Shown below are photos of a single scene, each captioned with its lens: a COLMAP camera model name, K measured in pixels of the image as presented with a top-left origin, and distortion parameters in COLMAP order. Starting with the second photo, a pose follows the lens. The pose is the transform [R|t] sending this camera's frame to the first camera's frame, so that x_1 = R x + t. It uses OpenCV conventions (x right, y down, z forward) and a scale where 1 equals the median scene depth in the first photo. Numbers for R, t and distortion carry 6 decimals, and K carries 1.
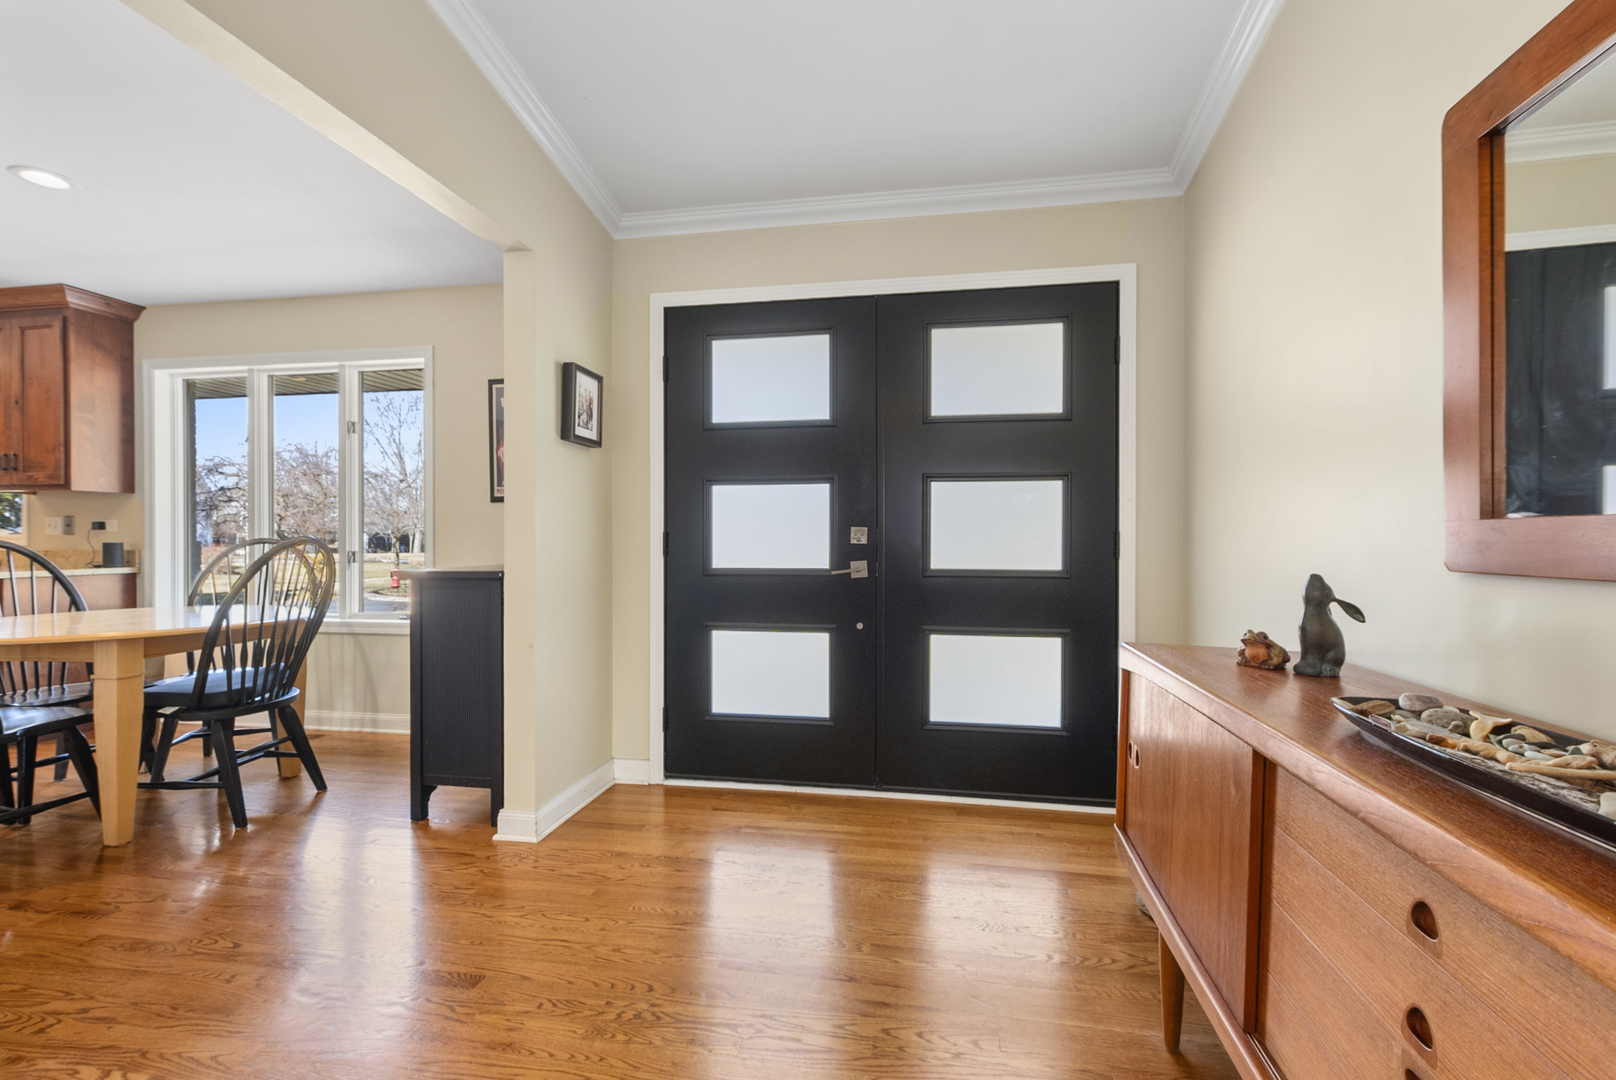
lens RADIAL K [[709.3, 0, 818.1], [0, 709.3, 550.4], [0, 0, 1]] dist [0.000444, -0.000121]
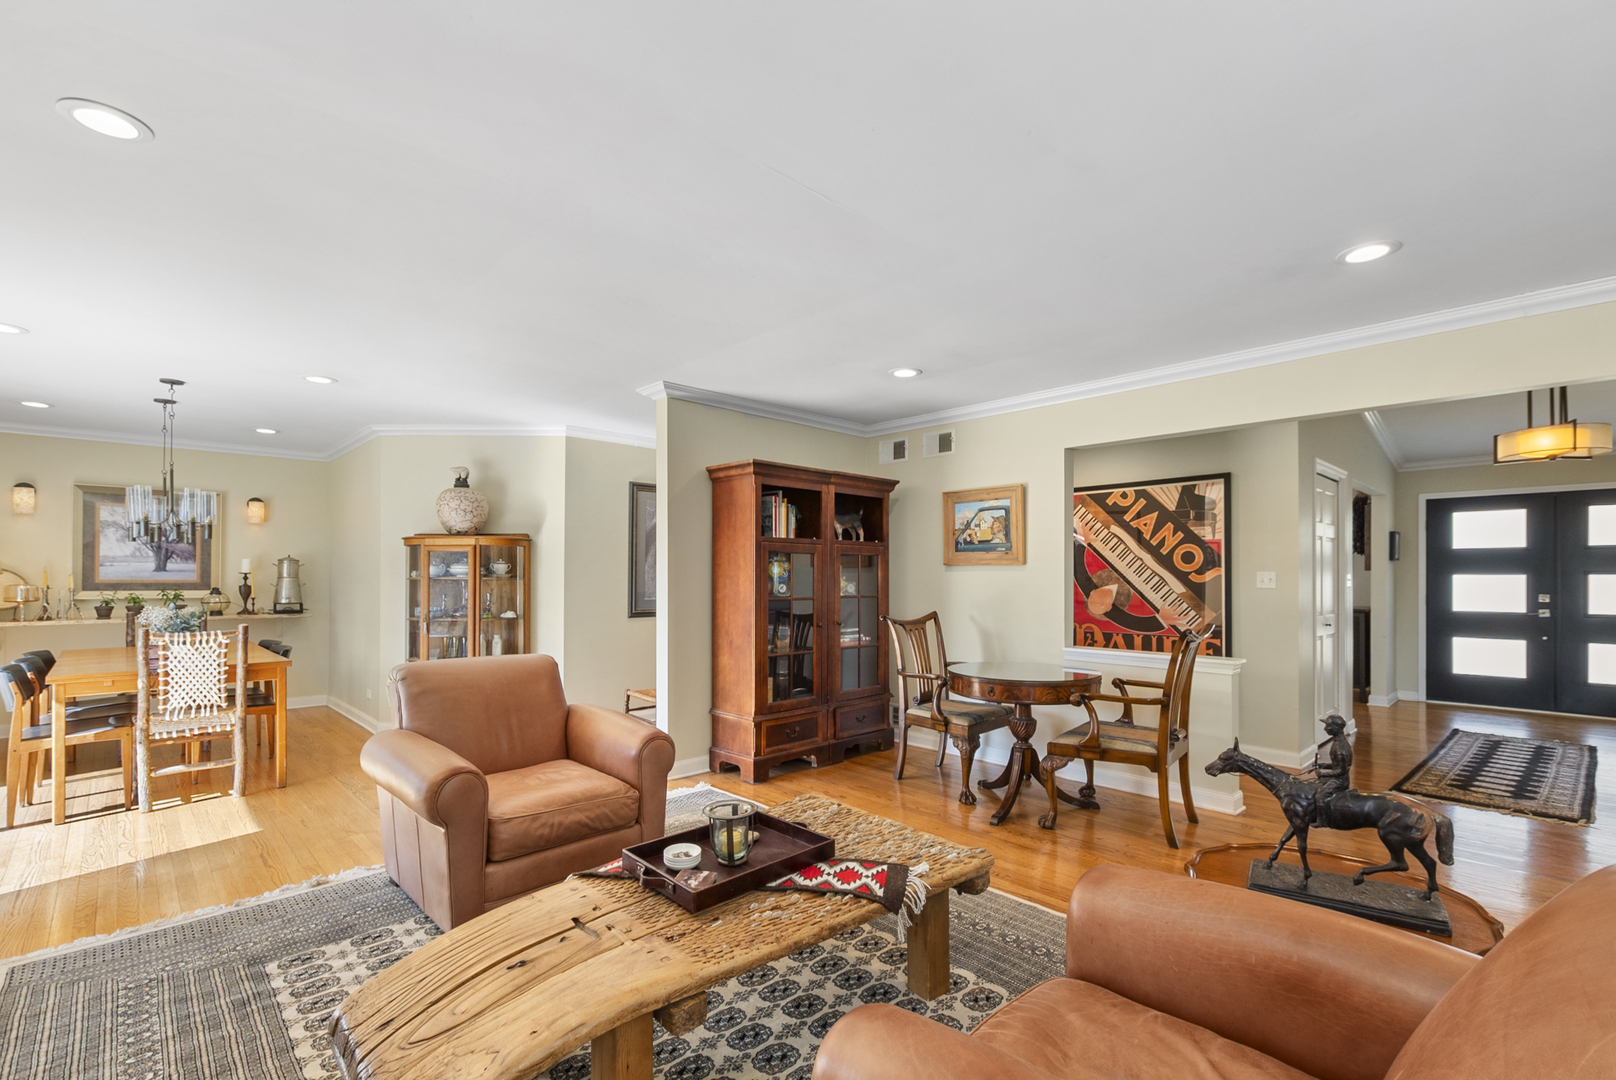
lens RADIAL K [[726.2, 0, 815.4], [0, 726.2, 575.3], [0, 0, 1]] dist [0.000653, -0.000344]
pose [[0.809499, 0.000645, -0.587121, -0.456892], [-0.006177, 0.999953, -0.007418, -0.062242], [0.587089, 0.009632, 0.809465, -2.215748]]
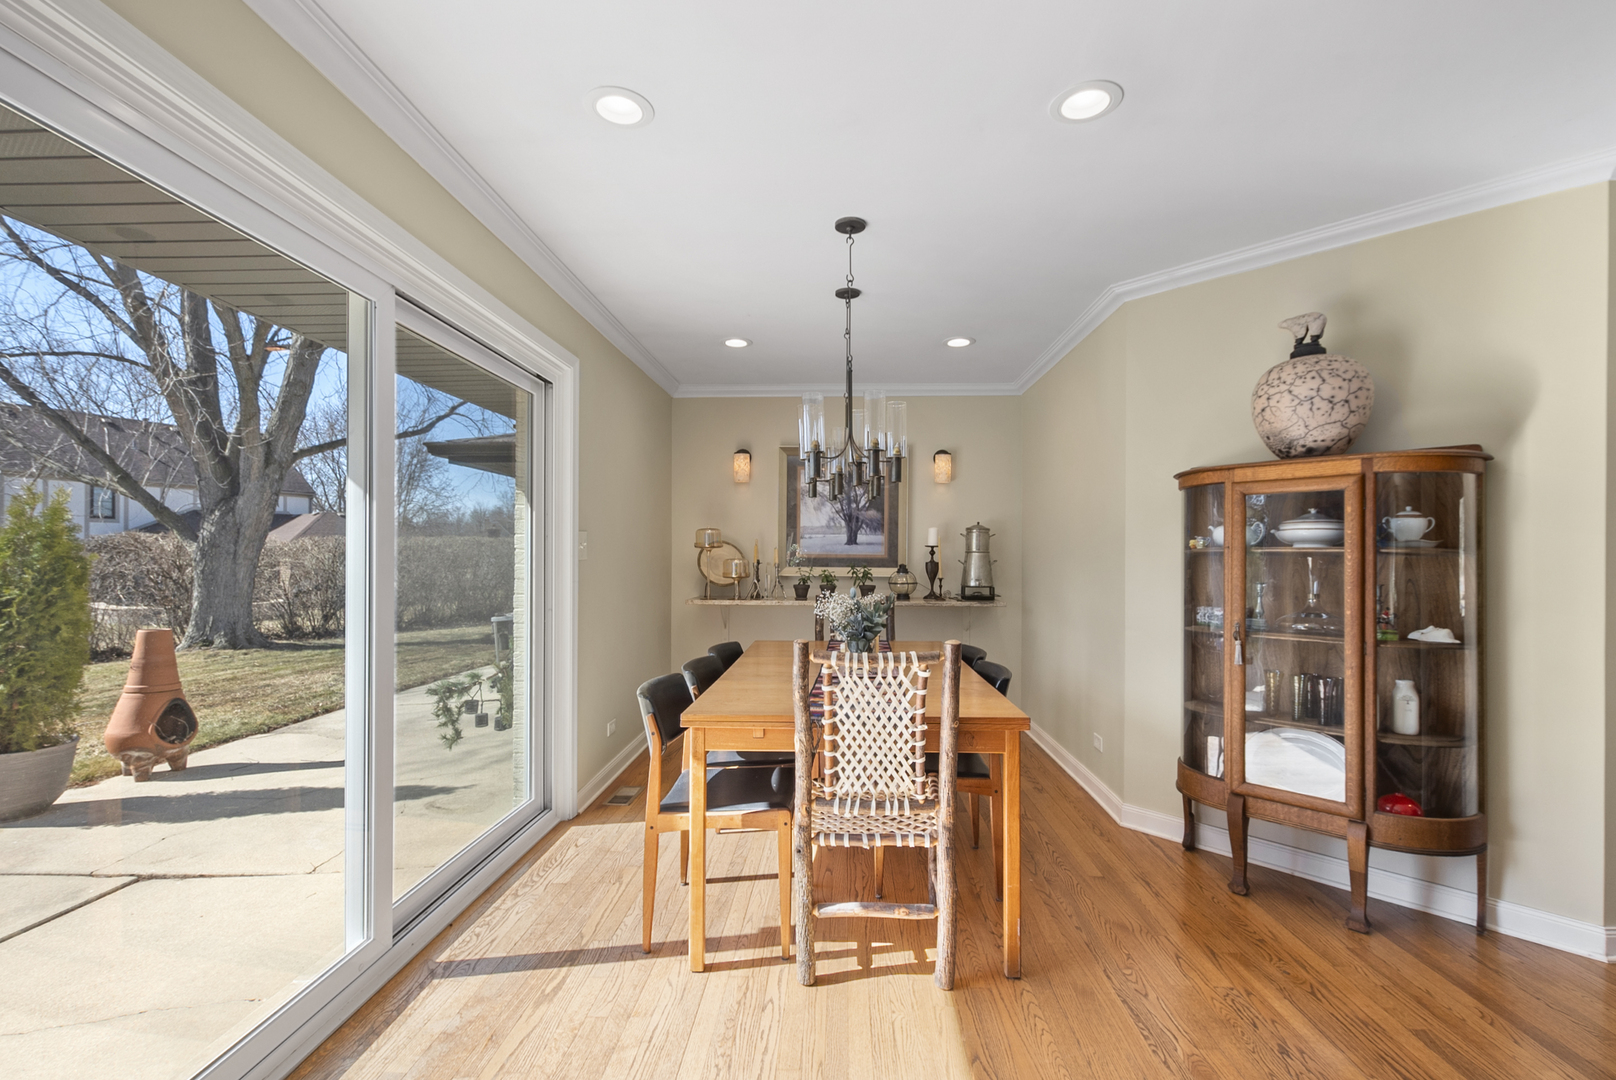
lens RADIAL K [[709.3, 0, 818.1], [0, 709.3, 550.4], [0, 0, 1]] dist [0.000444, -0.000121]
pose [[0.138992, -0.006234, -0.990274, -1.514243], [-0.010355, 0.999916, -0.007748, -0.048945], [0.990239, 0.011332, 0.138916, -1.950394]]
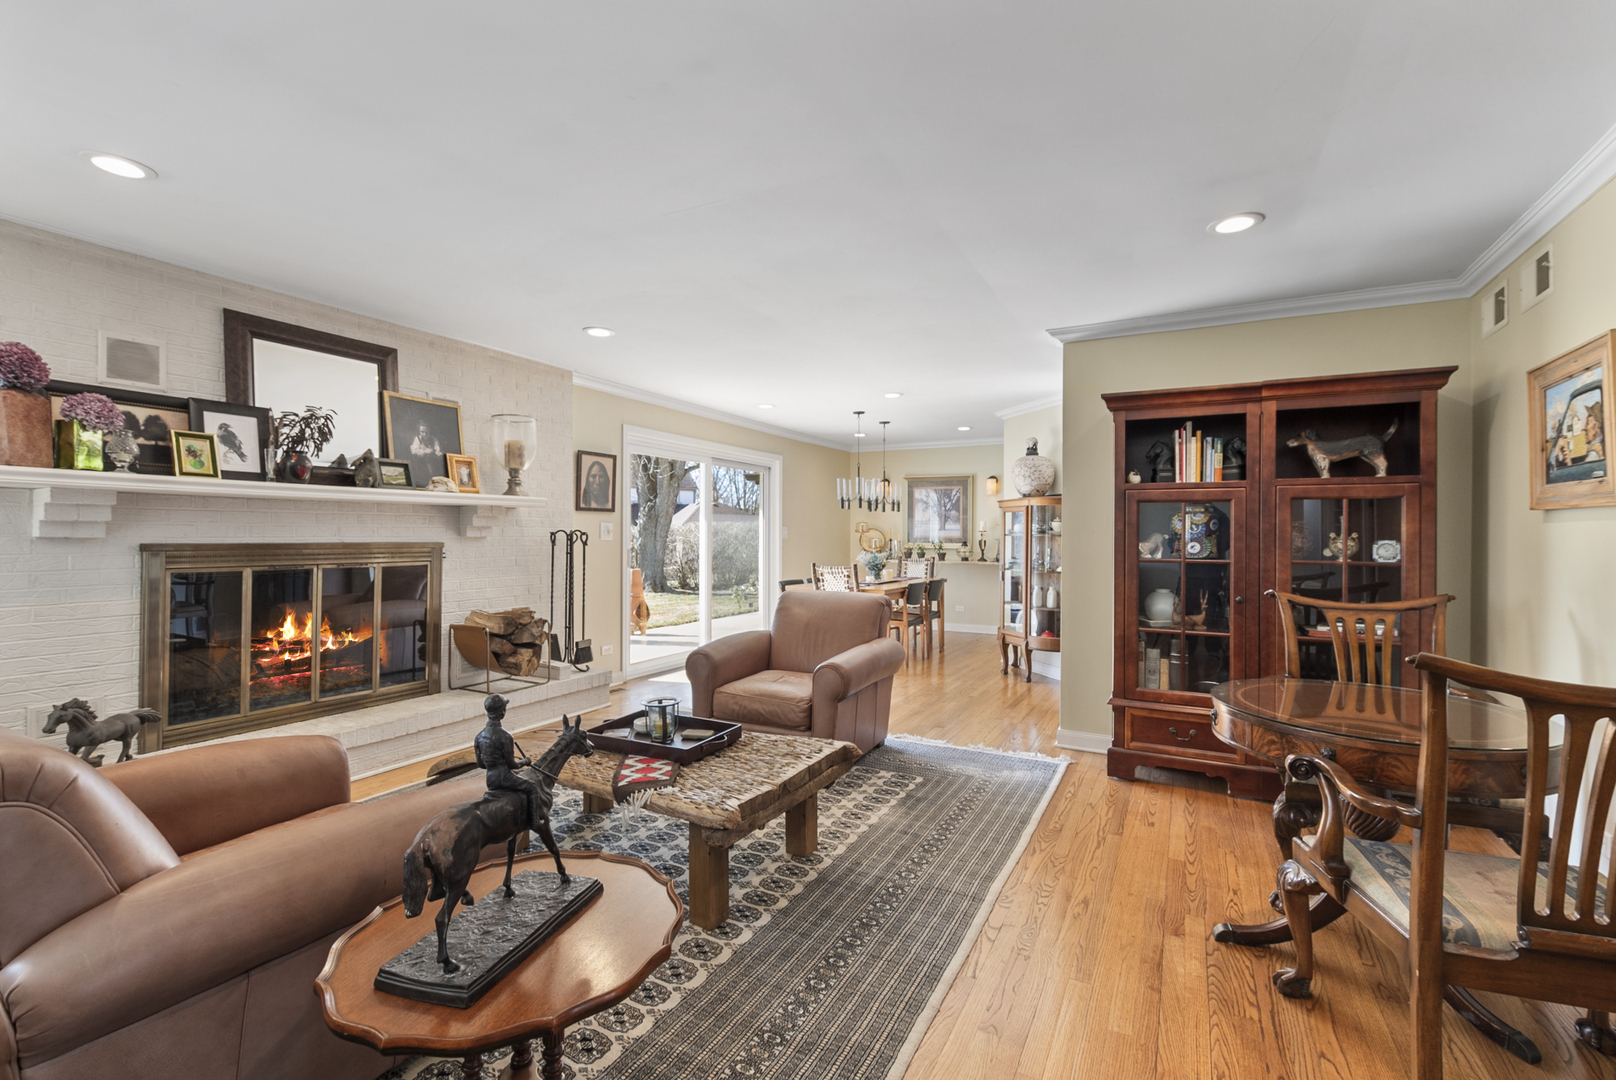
lens RADIAL K [[711.2, 0, 812.0], [0, 711.2, 530.4], [0, 0, 1]] dist [-0.001915, -0.000360]
pose [[-0.313284, -0.004990, -0.949646, -0.105839], [-0.011116, 0.999937, -0.001587, -0.065134], [0.949594, 0.010059, -0.313320, -1.201221]]
